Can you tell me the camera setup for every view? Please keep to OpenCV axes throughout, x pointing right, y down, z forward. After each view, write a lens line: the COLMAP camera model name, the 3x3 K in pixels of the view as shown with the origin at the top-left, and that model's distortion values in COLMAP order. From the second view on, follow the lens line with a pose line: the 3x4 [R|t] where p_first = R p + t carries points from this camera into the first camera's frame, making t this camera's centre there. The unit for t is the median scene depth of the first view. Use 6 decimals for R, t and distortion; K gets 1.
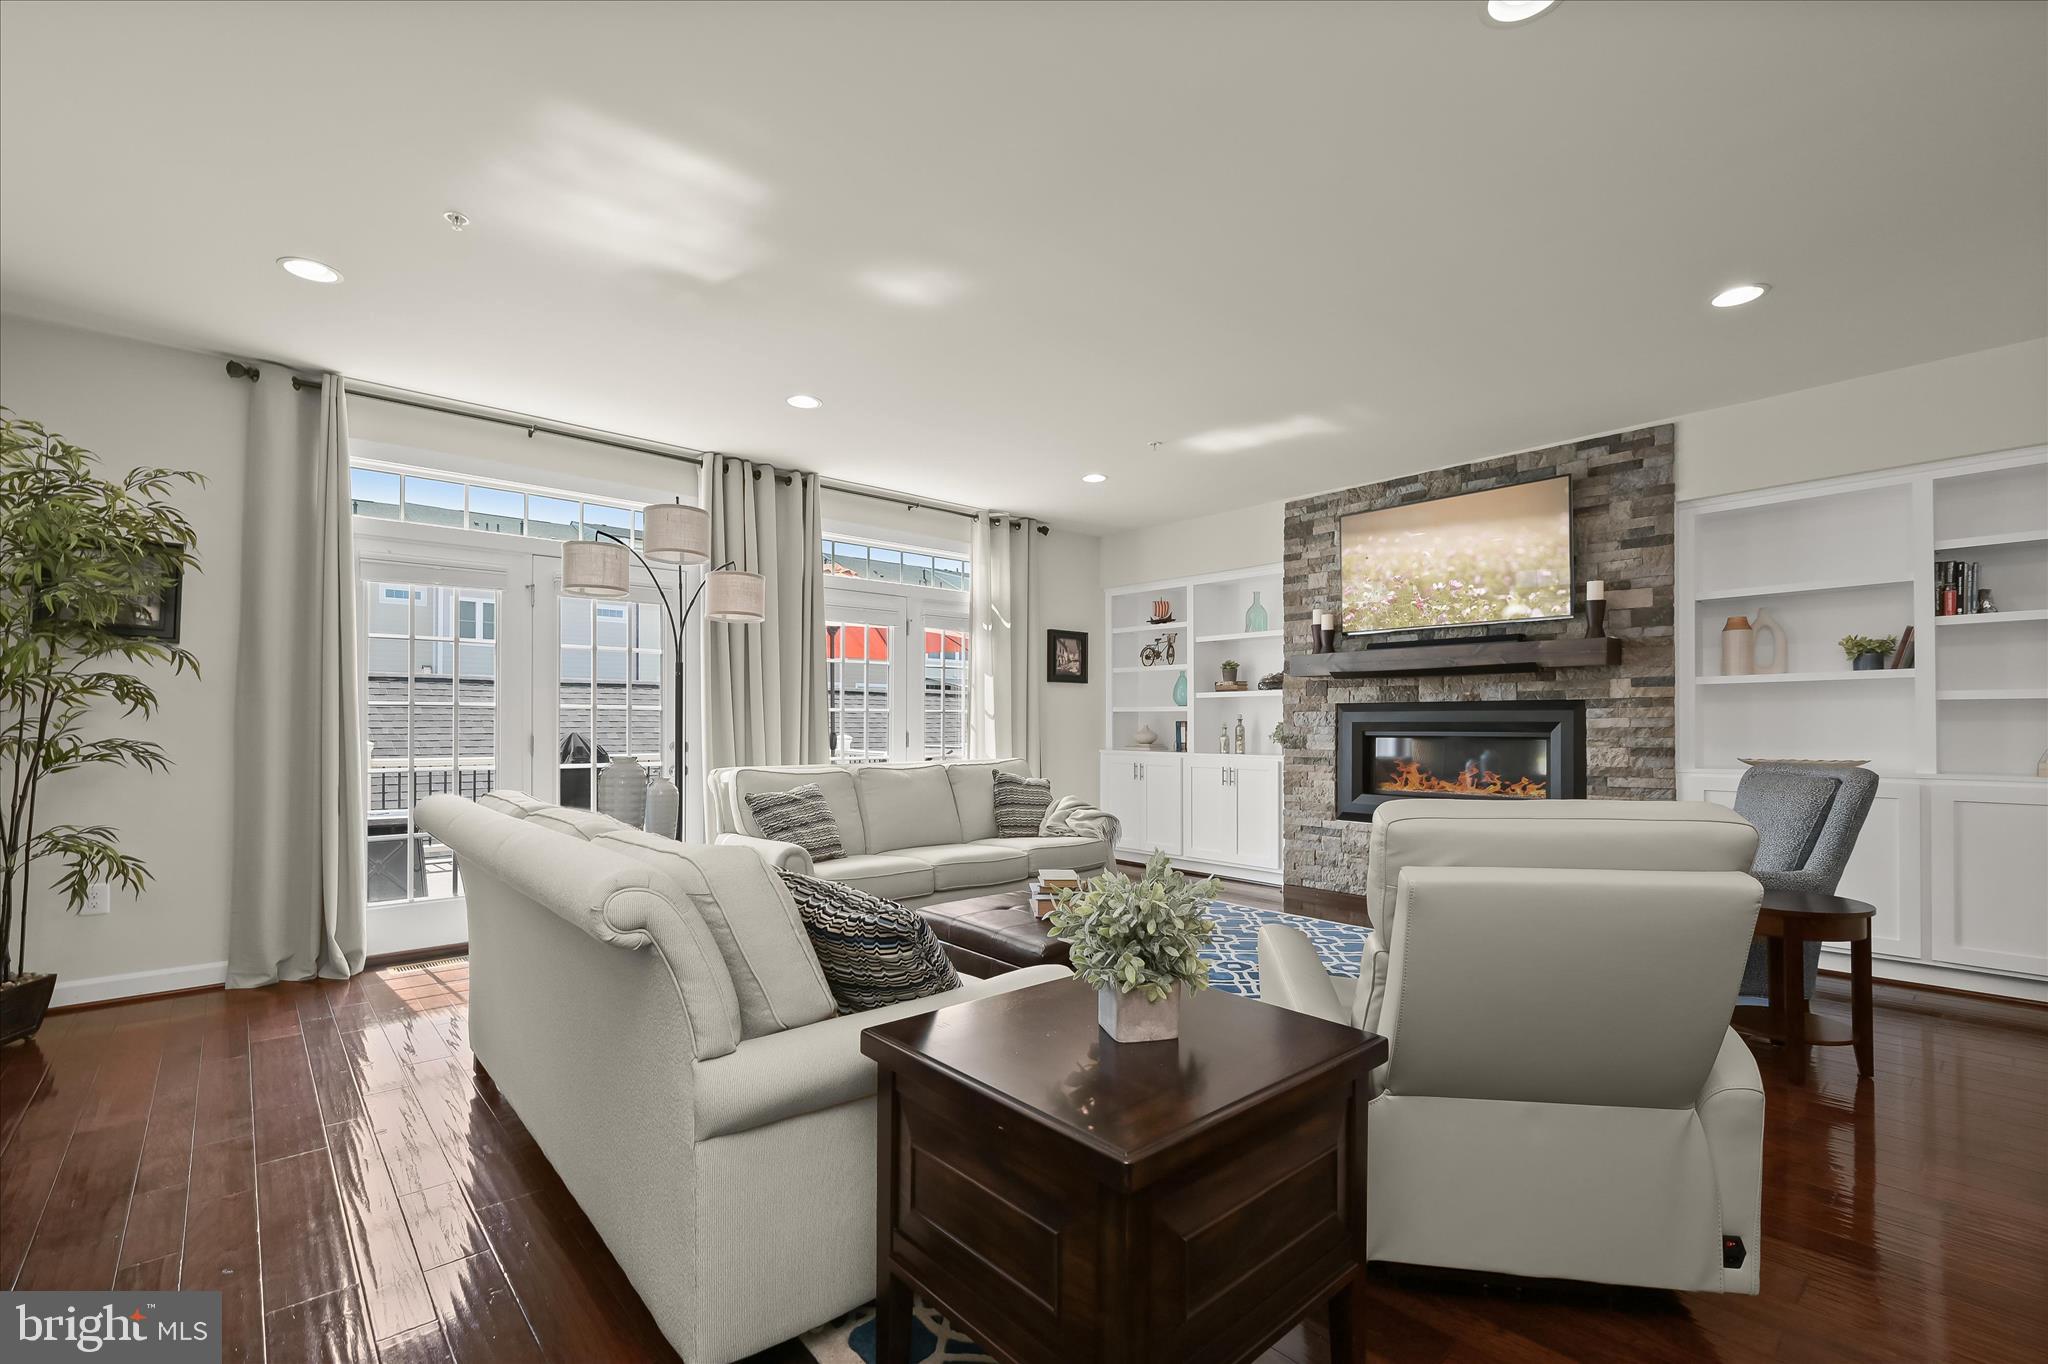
lens RADIAL K [[898.3, 0, 1028.9], [0, 898.3, 719.7], [0, 0, 1]] dist [-0.001647, -0.000093]
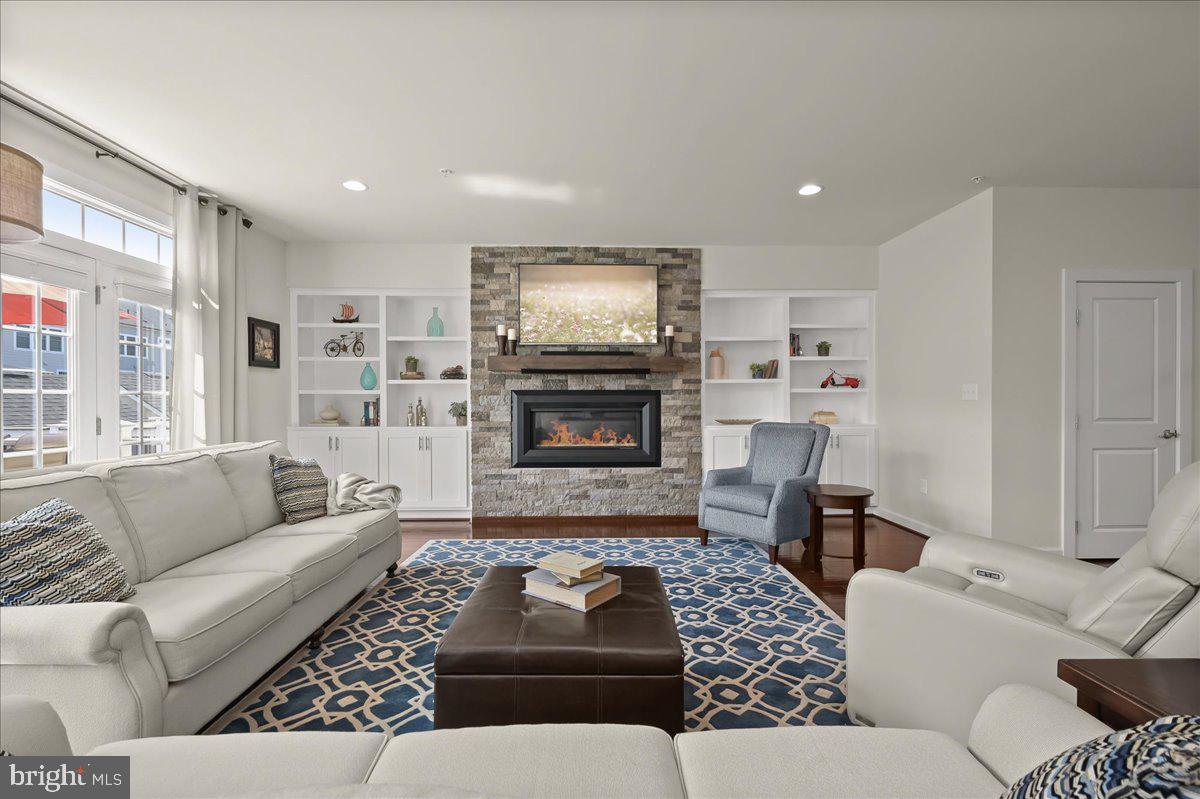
lens RADIAL K [[517.7, 0, 597.1], [0, 517.7, 402.3], [0, 0, 1]] dist [-0.001391, -0.000054]
pose [[0.644960, -0.007445, 0.764180, -0.245571], [-0.000969, 0.999944, 0.010560, -0.007648], [-0.764215, -0.007551, 0.644917, 0.380593]]
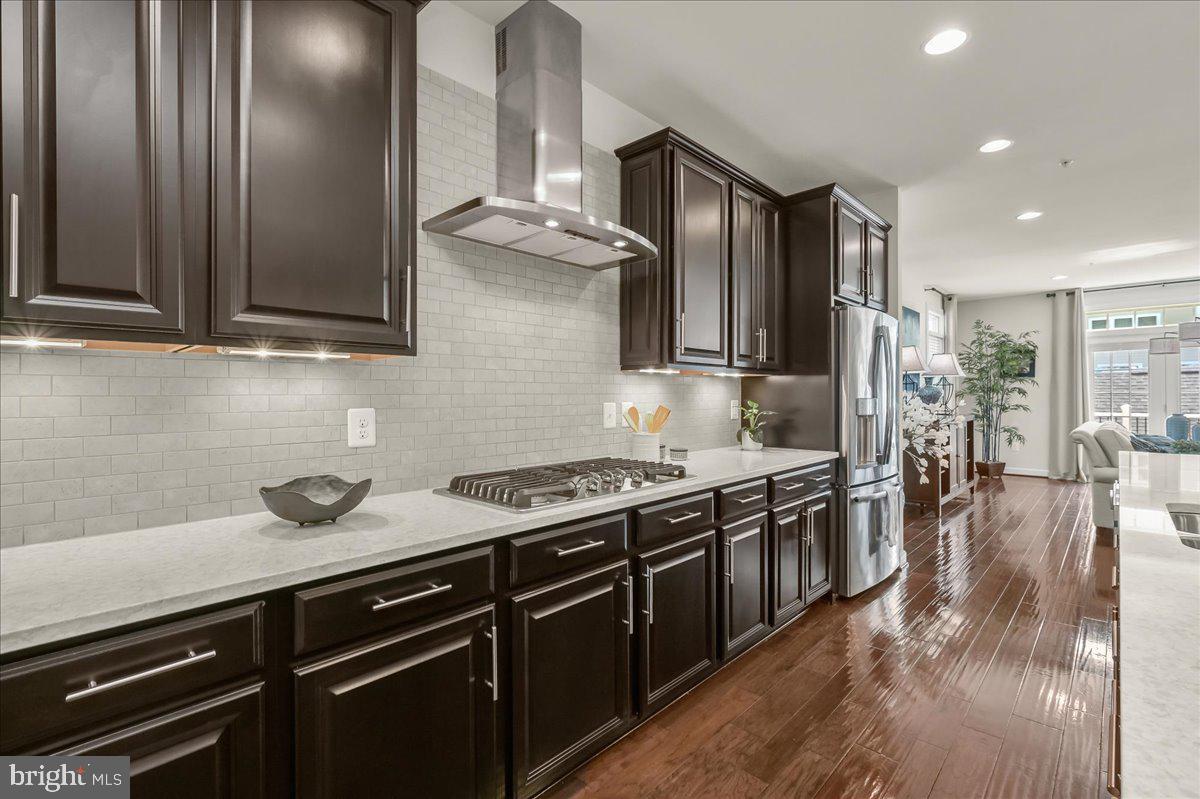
lens RADIAL K [[537.1, 0, 616.1], [0, 537.1, 395.4], [0, 0, 1]] dist [-0.000327, 0.000028]
pose [[0.096740, -0.001752, -0.995308, 0.706584], [0.007745, 0.999970, -0.001007, -0.017133], [0.995280, -0.007611, 0.096751, -0.598771]]
